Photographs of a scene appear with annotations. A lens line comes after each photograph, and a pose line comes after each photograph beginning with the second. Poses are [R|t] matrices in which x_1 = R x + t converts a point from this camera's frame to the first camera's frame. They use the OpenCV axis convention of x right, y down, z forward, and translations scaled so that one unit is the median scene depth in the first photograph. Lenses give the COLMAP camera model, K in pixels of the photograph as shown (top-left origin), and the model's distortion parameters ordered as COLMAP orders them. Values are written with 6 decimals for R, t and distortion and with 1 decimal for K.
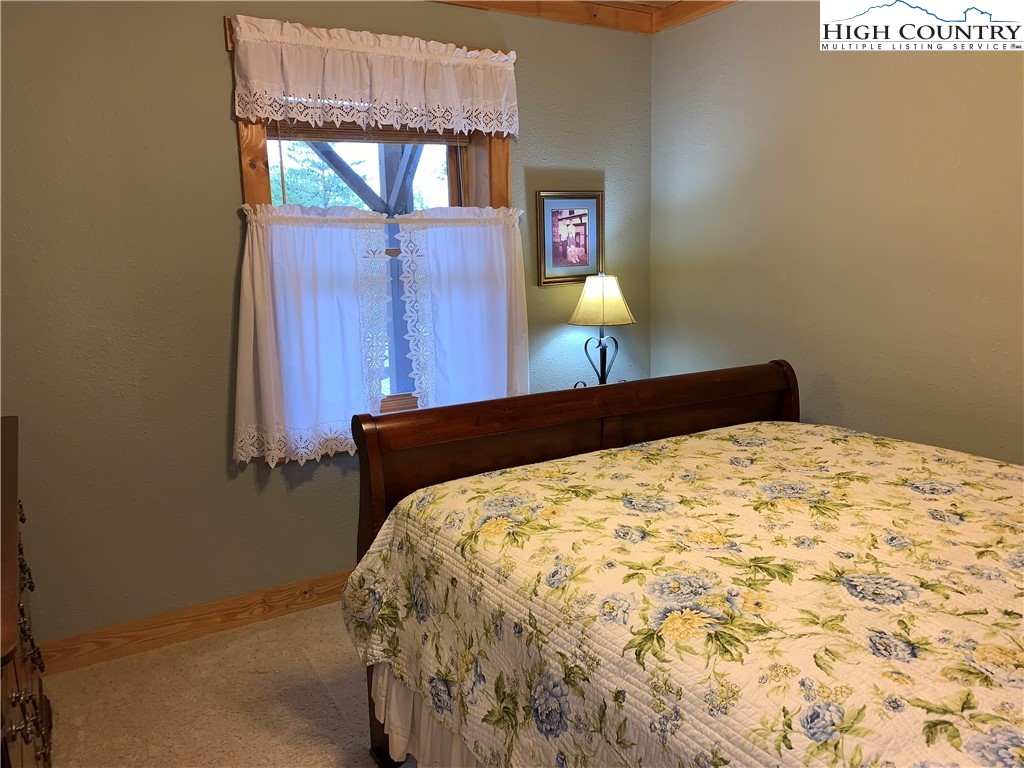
lens RADIAL K [[768.1, 0, 512.0], [0, 768.1, 384.0], [0, 0, 1]] dist [0.033891, -0.036144]
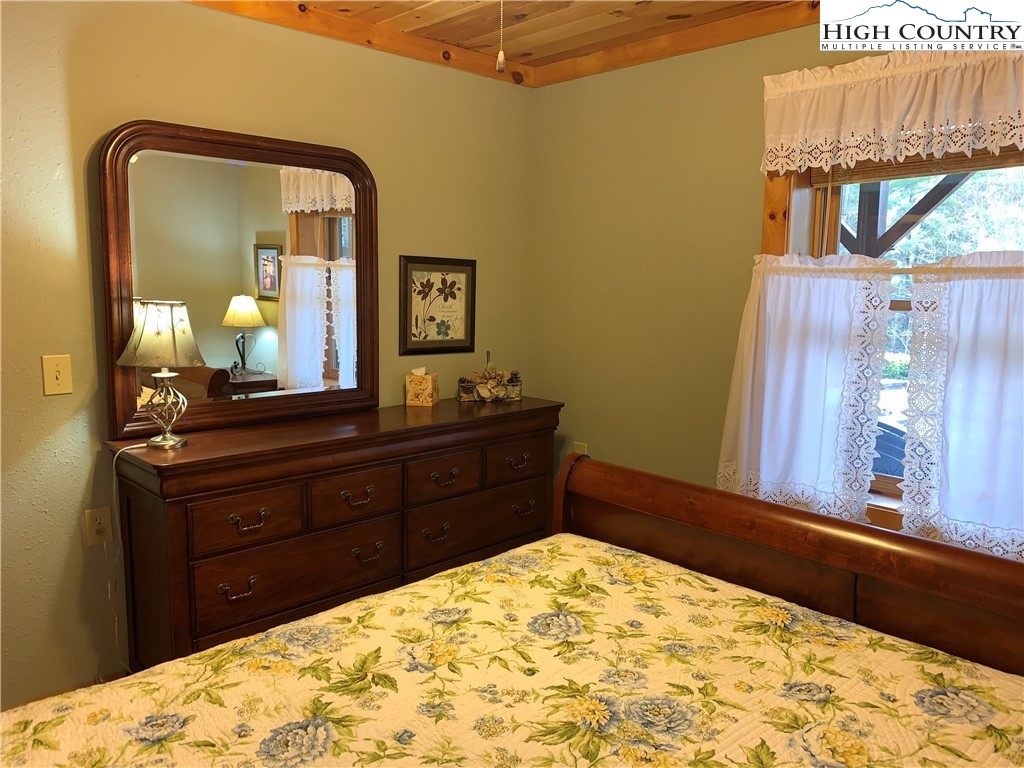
lens RADIAL K [[780.3, 0, 510.3], [0, 780.3, 370.5], [0, 0, 1]] dist [0.007768, 0.005767]
pose [[0.216674, 0.143323, -0.965666, 0.854299], [-0.185066, 0.977259, 0.103519, -0.176607], [0.958542, 0.156282, 0.238271, 0.630926]]
